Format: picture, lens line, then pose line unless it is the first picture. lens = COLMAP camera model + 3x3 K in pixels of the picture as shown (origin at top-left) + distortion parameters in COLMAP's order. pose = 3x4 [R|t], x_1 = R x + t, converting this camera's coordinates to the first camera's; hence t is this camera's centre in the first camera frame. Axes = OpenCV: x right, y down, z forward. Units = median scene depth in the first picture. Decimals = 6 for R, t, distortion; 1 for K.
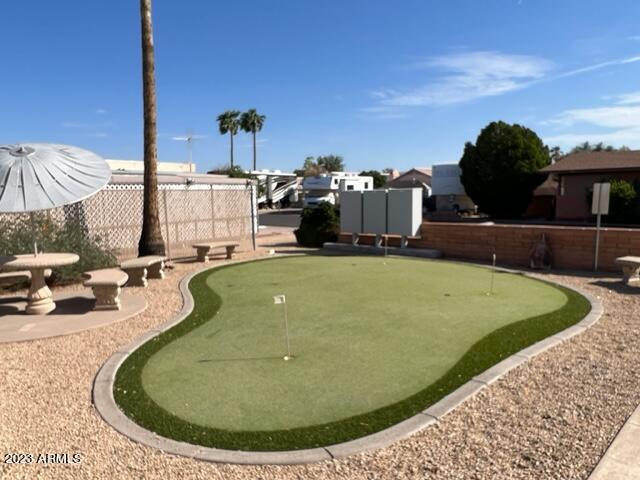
lens RADIAL K [[481.4, 0, 318.7], [0, 481.4, 256.7], [0, 0, 1]] dist [0.005654, 0.001990]
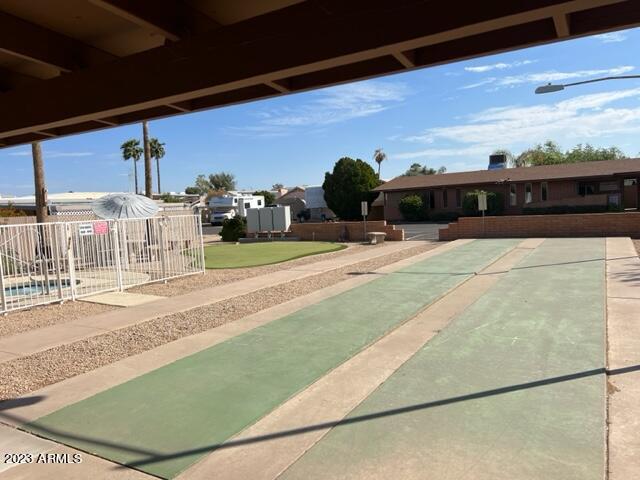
lens RADIAL K [[476.3, 0, 323.1], [0, 476.3, 242.6], [0, 0, 1]] dist [0.115847, -0.166703]
pose [[0.972398, -0.054018, 0.226990, -0.042509], [0.066869, 0.996543, -0.049306, 0.046388], [-0.223542, 0.063124, 0.972648, -0.382399]]
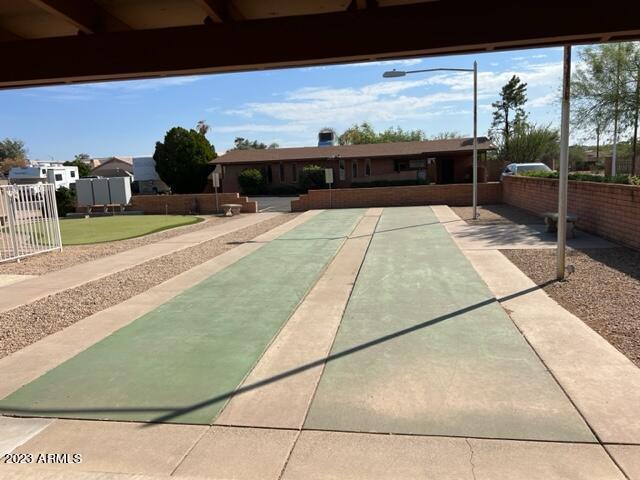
lens RADIAL K [[476.3, 0, 323.1], [0, 476.3, 242.6], [0, 0, 1]] dist [0.115847, -0.166703]
pose [[0.824626, -0.103003, 0.556221, -0.091692], [0.101912, 0.994245, 0.033028, 0.048289], [-0.556422, 0.029449, 0.830378, -0.375523]]
